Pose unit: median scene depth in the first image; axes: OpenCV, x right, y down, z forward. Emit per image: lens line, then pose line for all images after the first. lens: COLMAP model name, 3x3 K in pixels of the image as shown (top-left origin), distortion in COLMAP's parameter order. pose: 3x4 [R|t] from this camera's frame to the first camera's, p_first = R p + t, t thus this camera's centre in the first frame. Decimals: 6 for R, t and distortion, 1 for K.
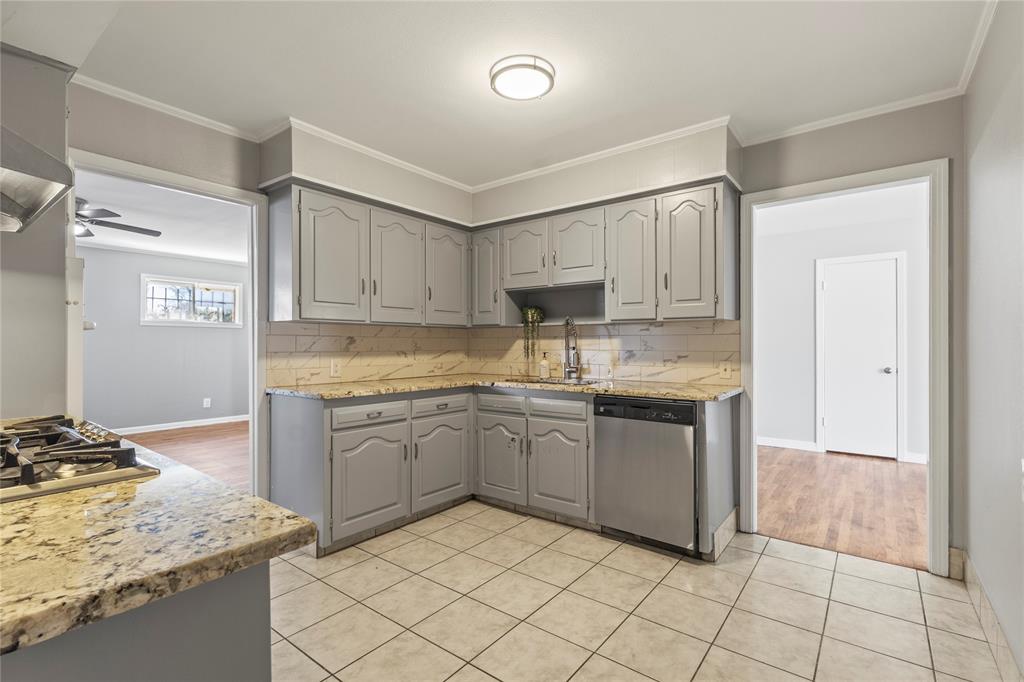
lens RADIAL K [[478.0, 0, 506.8], [0, 478.0, 342.2], [0, 0, 1]] dist [-0.001793, 0.000425]
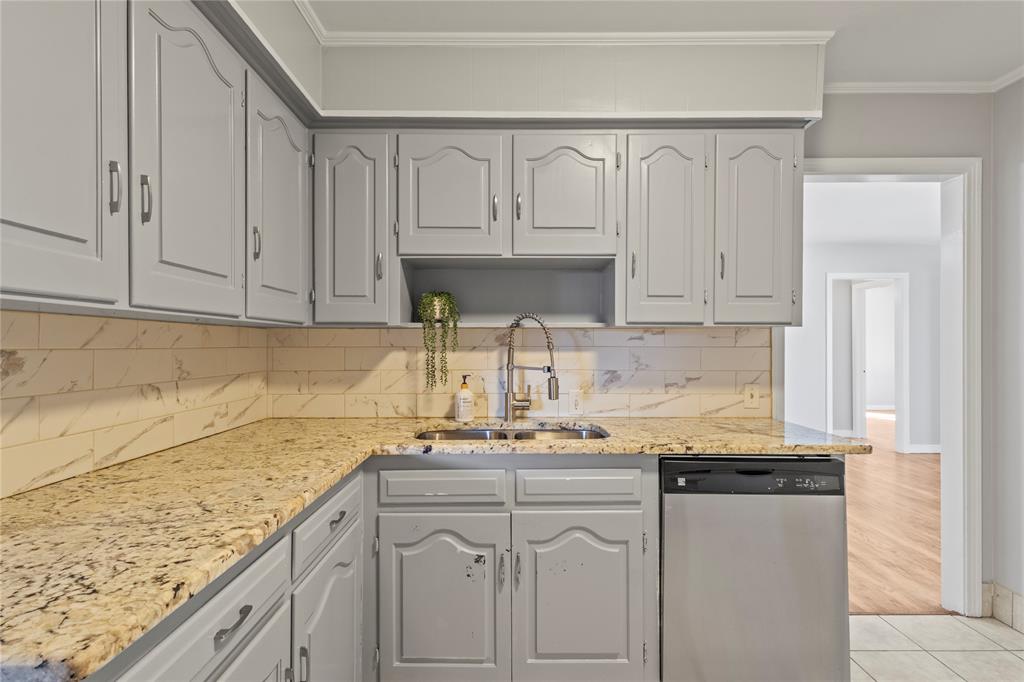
lens RADIAL K [[528.3, 0, 515.5], [0, 528.3, 343.7], [0, 0, 1]] dist [0.011351, -0.000630]
pose [[0.781877, 0.003728, 0.623421, -0.287724], [-0.005470, 0.999985, 0.000881, -0.018083], [-0.623408, -0.004099, 0.781886, 0.532452]]
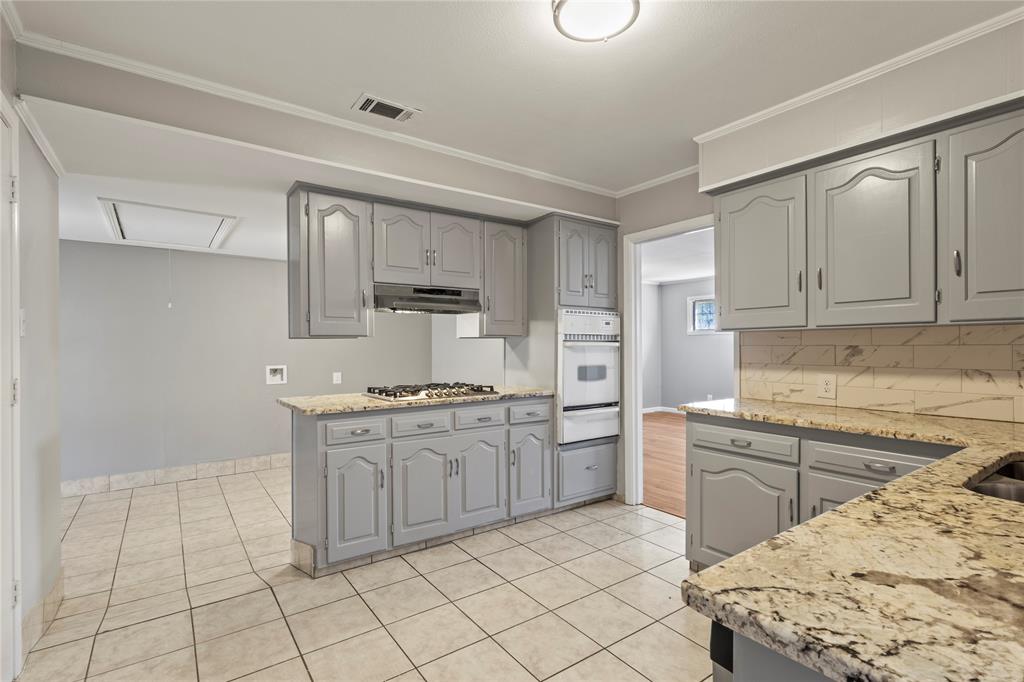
lens RADIAL K [[478.0, 0, 507.1], [0, 478.0, 347.2], [0, 0, 1]] dist [-0.001793, 0.000425]
pose [[-0.290257, 0.000877, -0.956948, 0.523996], [0.009207, 0.999956, -0.001876, -0.012593], [0.956904, -0.009355, -0.290253, 0.716111]]
